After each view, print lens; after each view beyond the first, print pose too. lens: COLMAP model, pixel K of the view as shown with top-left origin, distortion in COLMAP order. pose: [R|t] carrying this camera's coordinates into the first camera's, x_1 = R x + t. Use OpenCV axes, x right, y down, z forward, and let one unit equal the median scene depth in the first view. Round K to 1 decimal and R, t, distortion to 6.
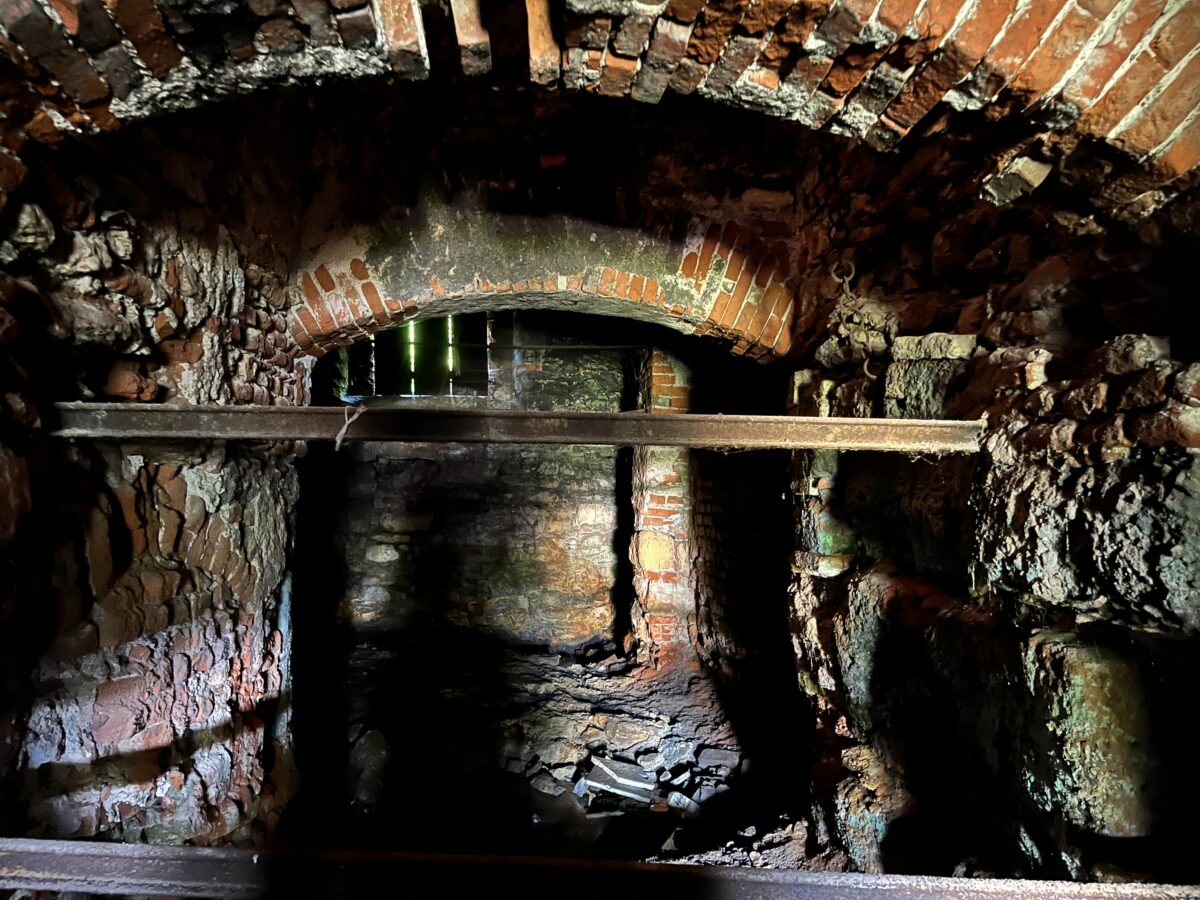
lens RADIAL K [[912.2, 0, 599.3], [0, 912.2, 447.7], [0, 0, 1]] dist [0.005246, 0.002781]
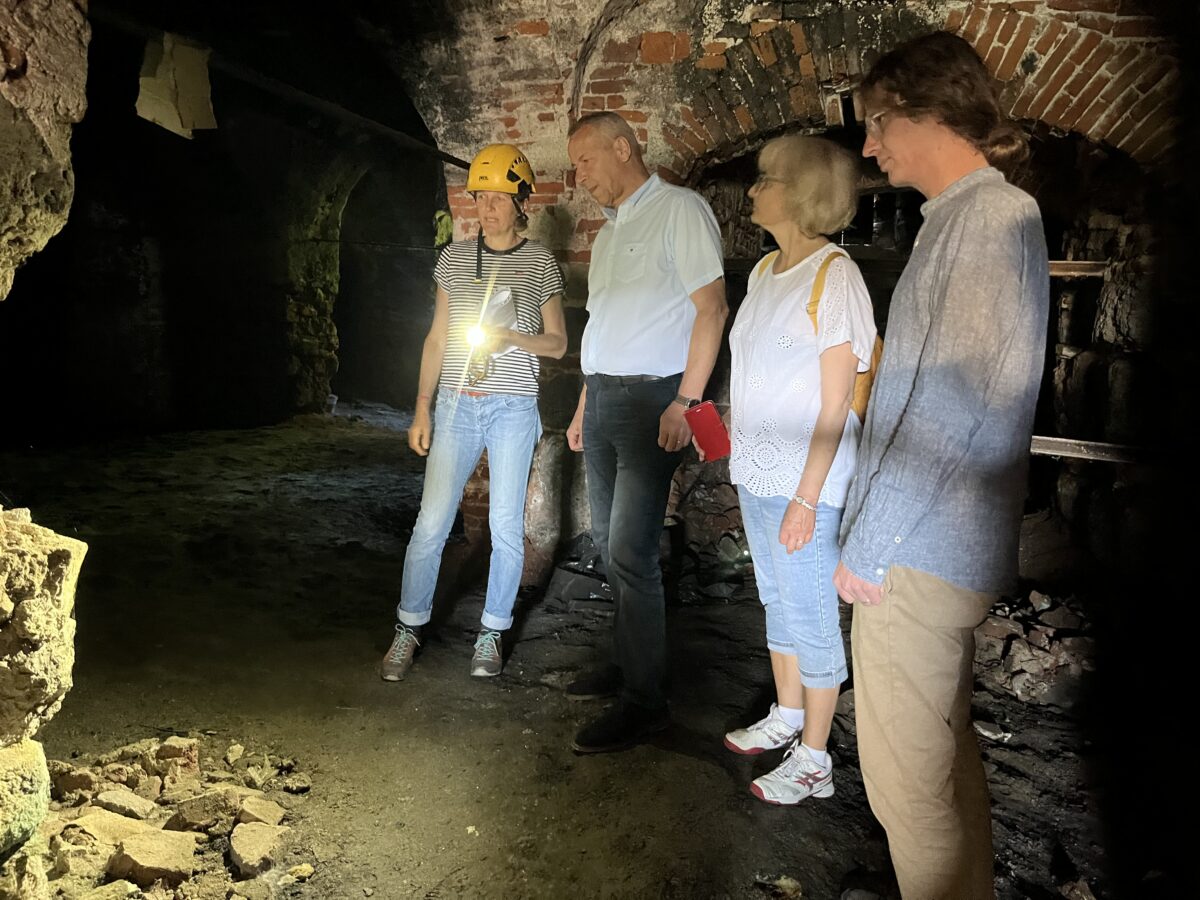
lens RADIAL K [[912.2, 0, 599.6], [0, 912.2, 448.4], [0, 0, 1]] dist [0.005246, 0.002781]
pose [[0.916345, 0.073388, -0.393606, 0.222316], [-0.006623, 0.985702, 0.168367, 0.049324], [0.400335, -0.151675, 0.903729, -1.478995]]
